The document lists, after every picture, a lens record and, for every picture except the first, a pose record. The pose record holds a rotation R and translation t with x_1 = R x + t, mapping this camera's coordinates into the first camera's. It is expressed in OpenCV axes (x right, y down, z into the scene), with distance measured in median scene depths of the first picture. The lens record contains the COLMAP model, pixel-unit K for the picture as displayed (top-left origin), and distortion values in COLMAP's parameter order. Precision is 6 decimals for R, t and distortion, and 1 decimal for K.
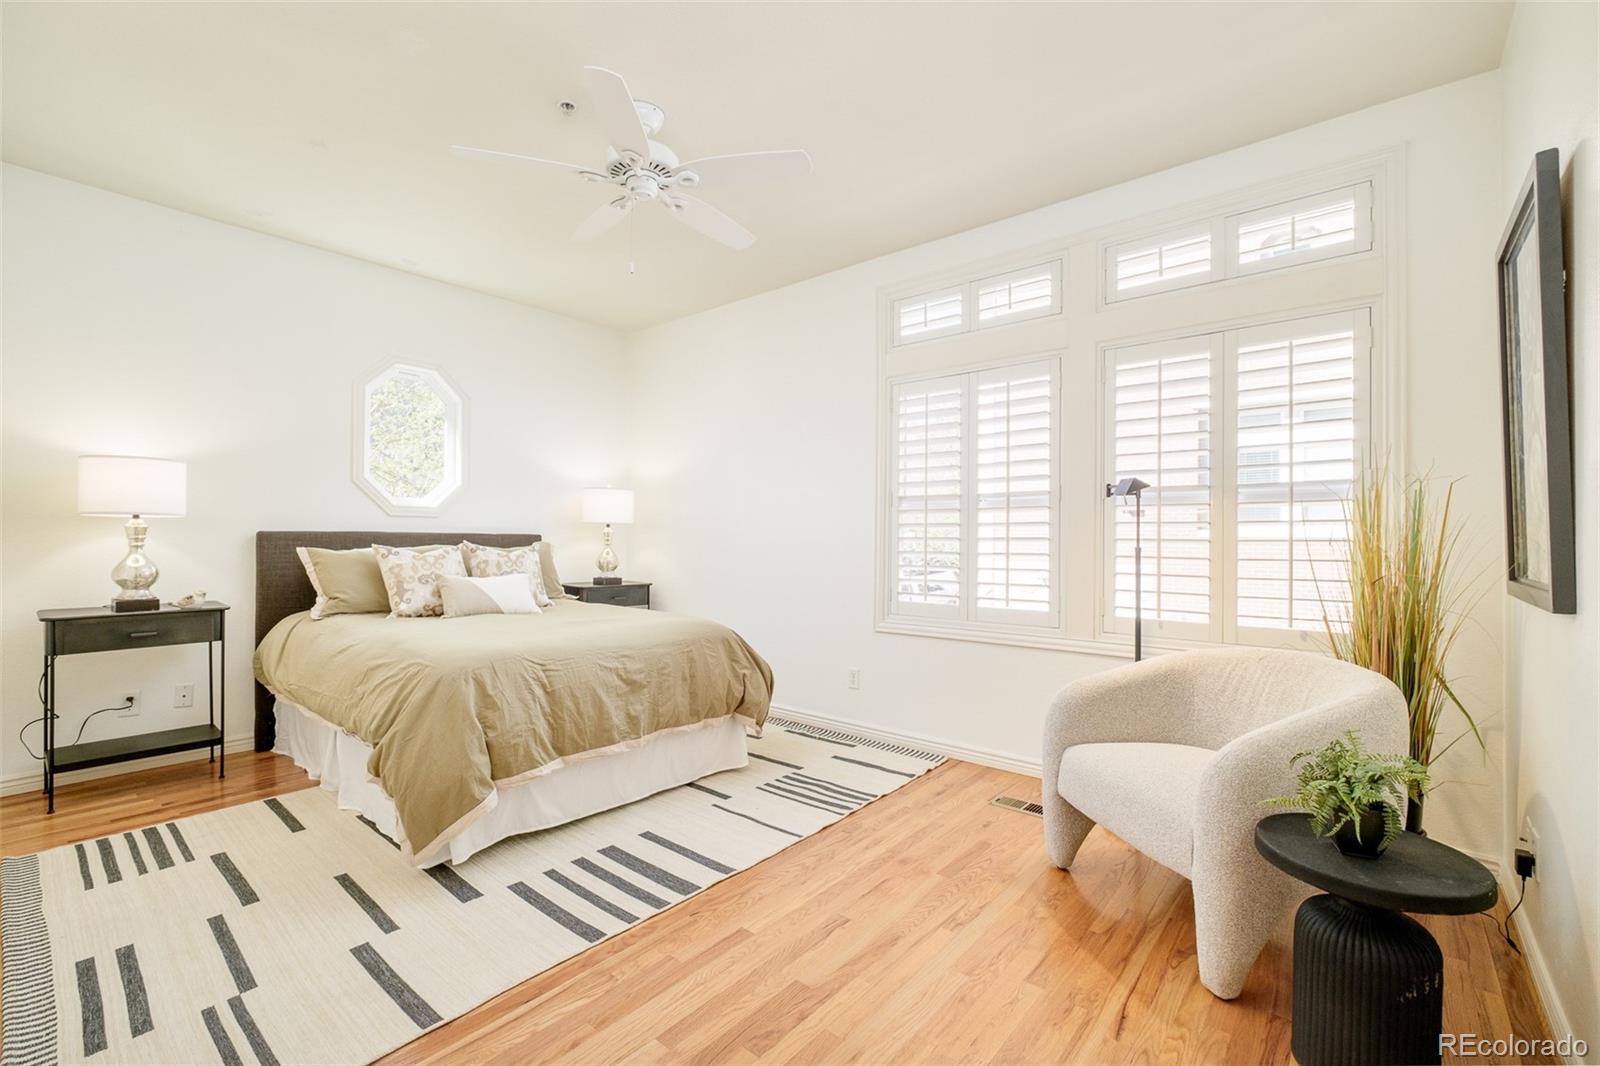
lens RADIAL K [[706.5, 0, 800.0], [0, 706.5, 533.0], [0, 0, 1]] dist [-0.003430, -0.000020]
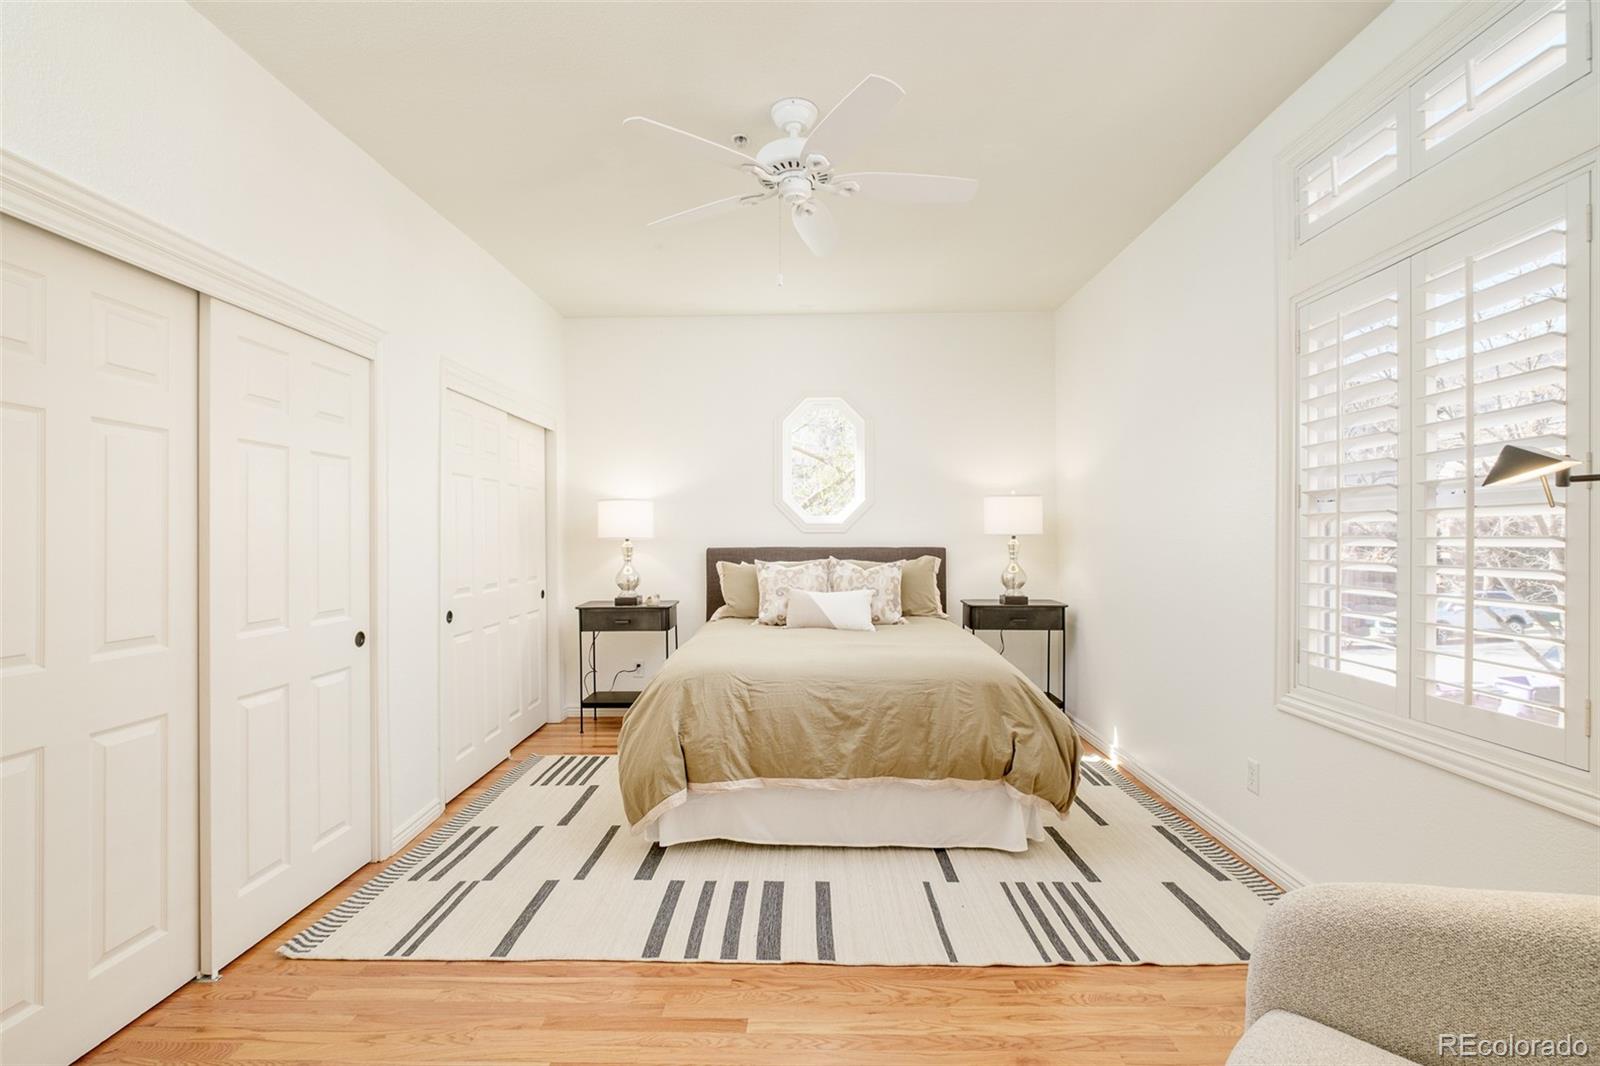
lens RADIAL K [[745.8, 0, 800.0], [0, 745.8, 533.0], [0, 0, 1]] dist [-0.003592, -0.000434]
pose [[0.608212, -0.012381, -0.793678, 0.507769], [0.016796, 0.999855, -0.002727, -0.028805], [0.793597, -0.011672, 0.608332, 0.361994]]
